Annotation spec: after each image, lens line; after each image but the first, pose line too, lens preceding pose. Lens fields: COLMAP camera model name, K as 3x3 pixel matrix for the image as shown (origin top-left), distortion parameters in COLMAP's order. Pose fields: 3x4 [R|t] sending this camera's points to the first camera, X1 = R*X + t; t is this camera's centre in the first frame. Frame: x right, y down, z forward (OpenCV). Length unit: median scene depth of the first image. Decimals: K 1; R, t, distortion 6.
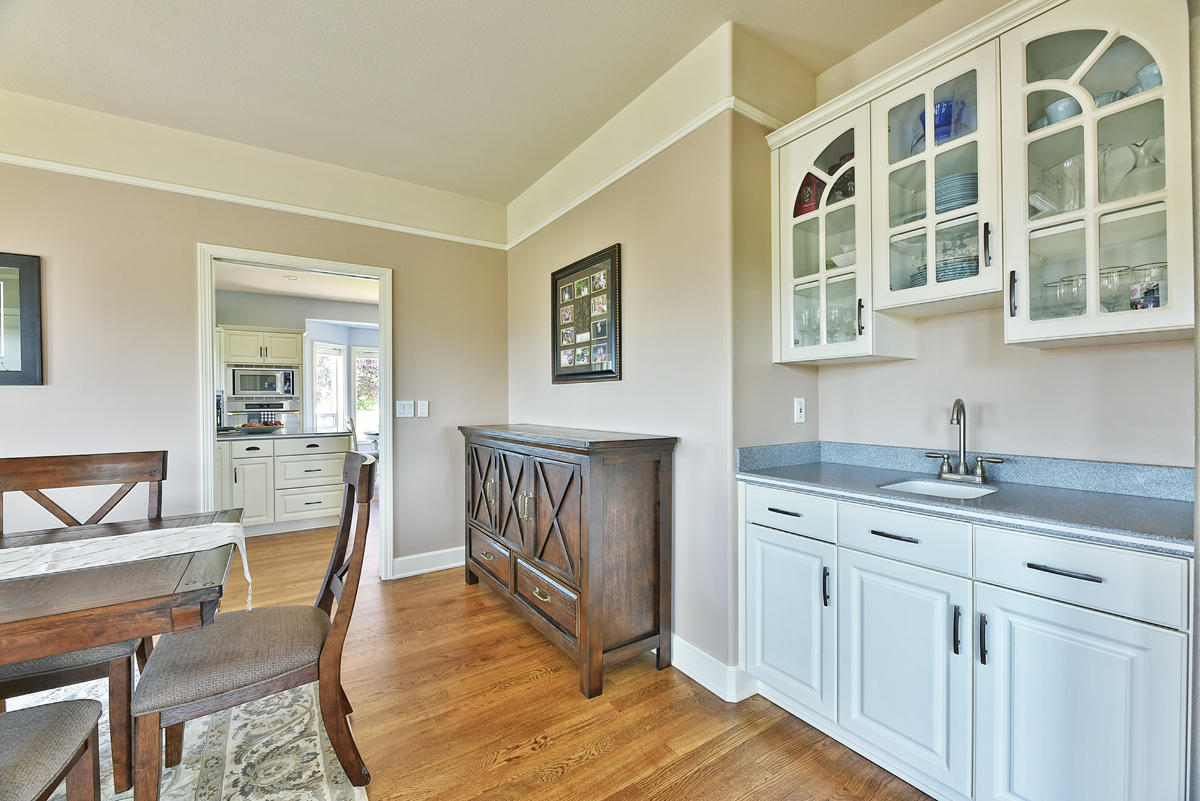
lens RADIAL K [[483.5, 0, 598.9], [0, 483.5, 401.9], [0, 0, 1]] dist [-0.001590, -0.000539]
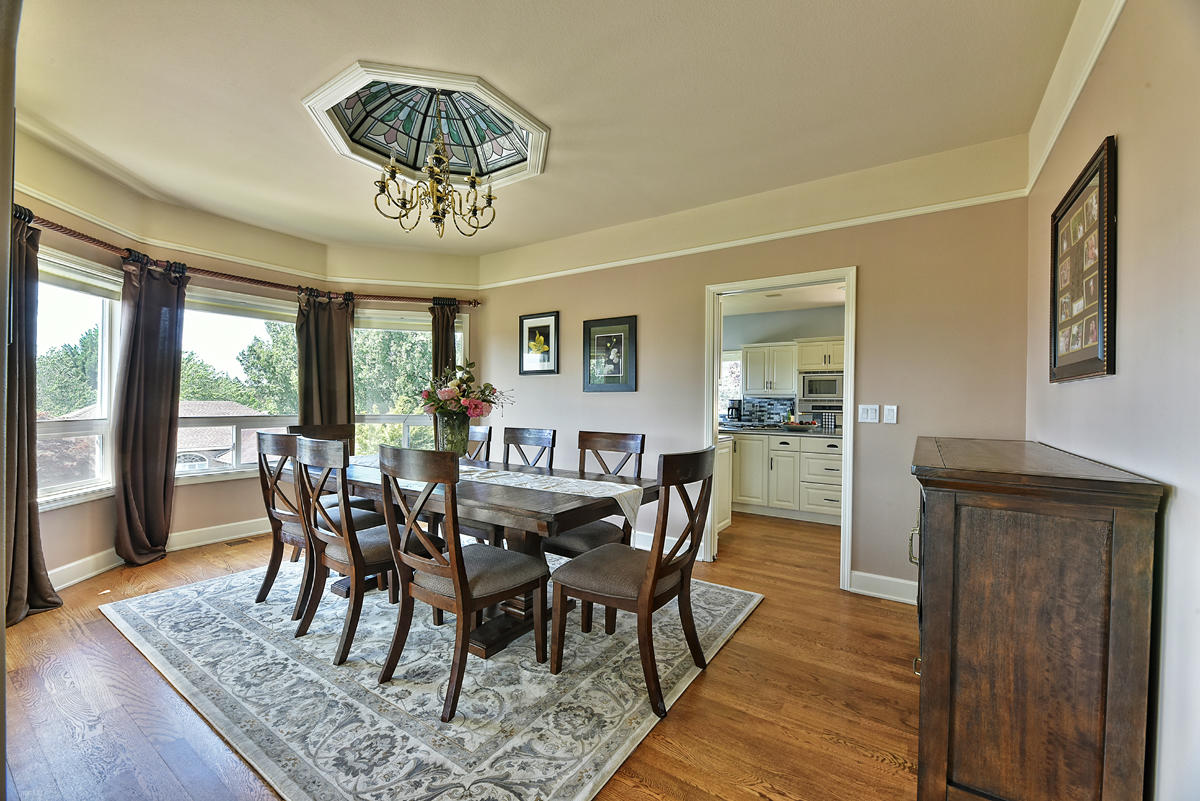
lens RADIAL K [[483.5, 0, 598.9], [0, 483.5, 401.9], [0, 0, 1]] dist [-0.001590, -0.000539]
pose [[0.382156, 0.011696, -0.924024, 0.313777], [-0.017361, 0.999834, 0.005475, -0.004473], [0.923935, 0.013950, 0.382296, 0.205864]]
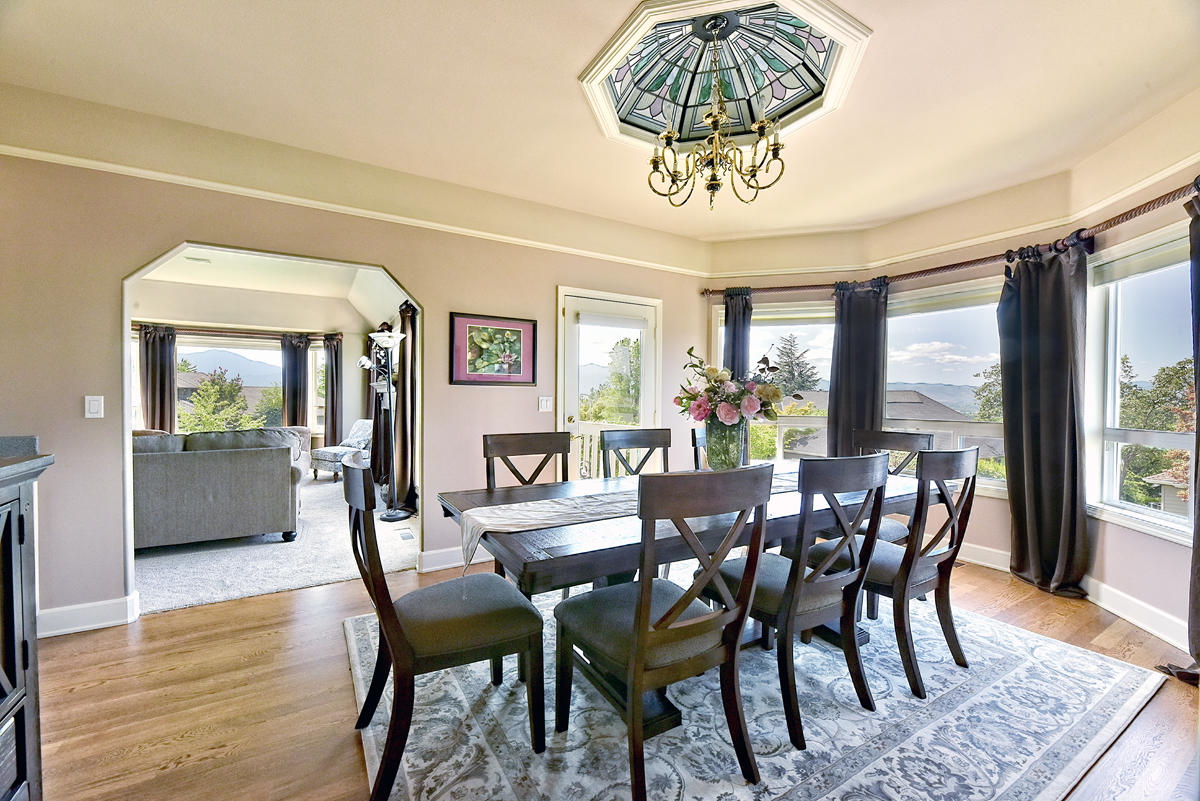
lens RADIAL K [[483.5, 0, 598.9], [0, 483.5, 401.9], [0, 0, 1]] dist [-0.001590, -0.000539]
pose [[-0.998929, 0.000169, 0.046259, -0.611760], [0.000755, 0.999920, 0.012645, -0.005757], [-0.046254, 0.012666, -0.998849, 1.167510]]
